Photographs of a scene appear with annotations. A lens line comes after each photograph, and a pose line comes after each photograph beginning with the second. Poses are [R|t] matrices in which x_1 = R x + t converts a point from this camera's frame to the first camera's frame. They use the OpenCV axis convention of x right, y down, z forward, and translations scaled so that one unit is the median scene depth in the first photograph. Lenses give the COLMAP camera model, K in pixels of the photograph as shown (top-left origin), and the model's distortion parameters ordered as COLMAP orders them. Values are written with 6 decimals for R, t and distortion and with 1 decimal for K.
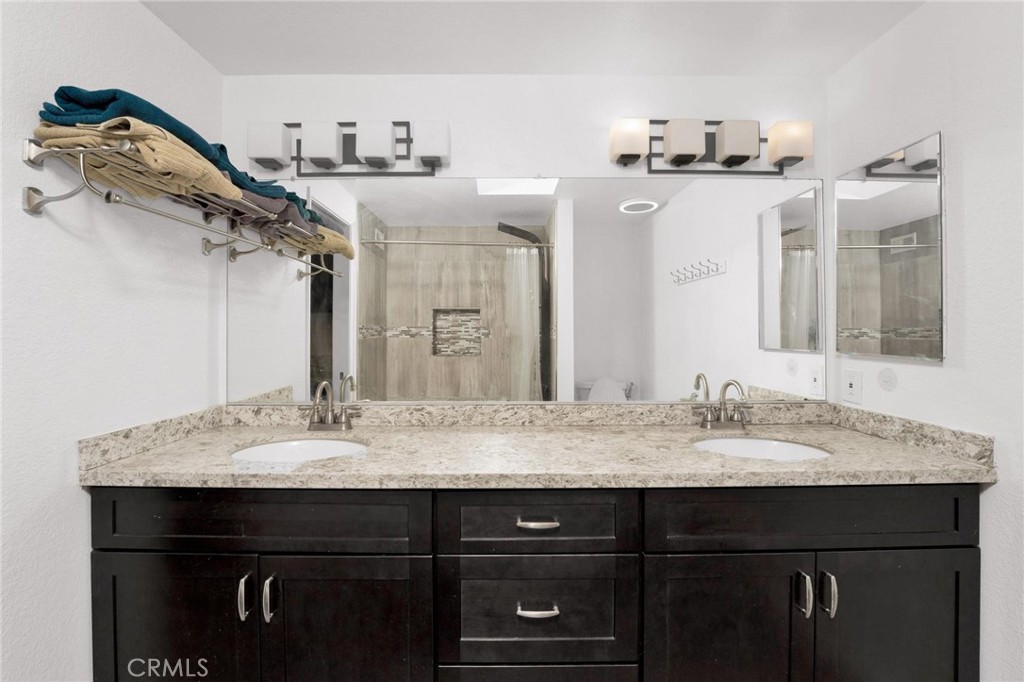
lens RADIAL K [[445.9, 0, 514.7], [0, 445.9, 336.3], [0, 0, 1]] dist [-0.024748, 0.000095]
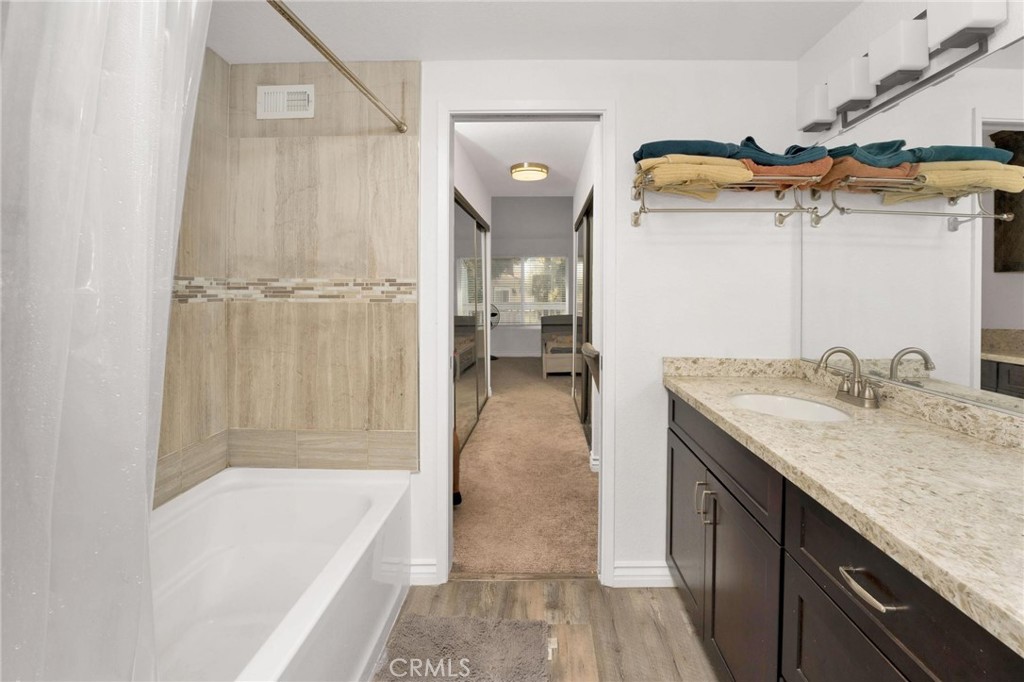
lens RADIAL K [[431.7, 0, 513.9], [0, 431.7, 296.3], [0, 0, 1]] dist [-0.000832, -0.000211]
pose [[-0.028658, 0.013432, -0.999499, 0.494439], [-0.018139, 0.999738, 0.013956, -0.003271], [0.999425, 0.018530, -0.028407, 0.356758]]
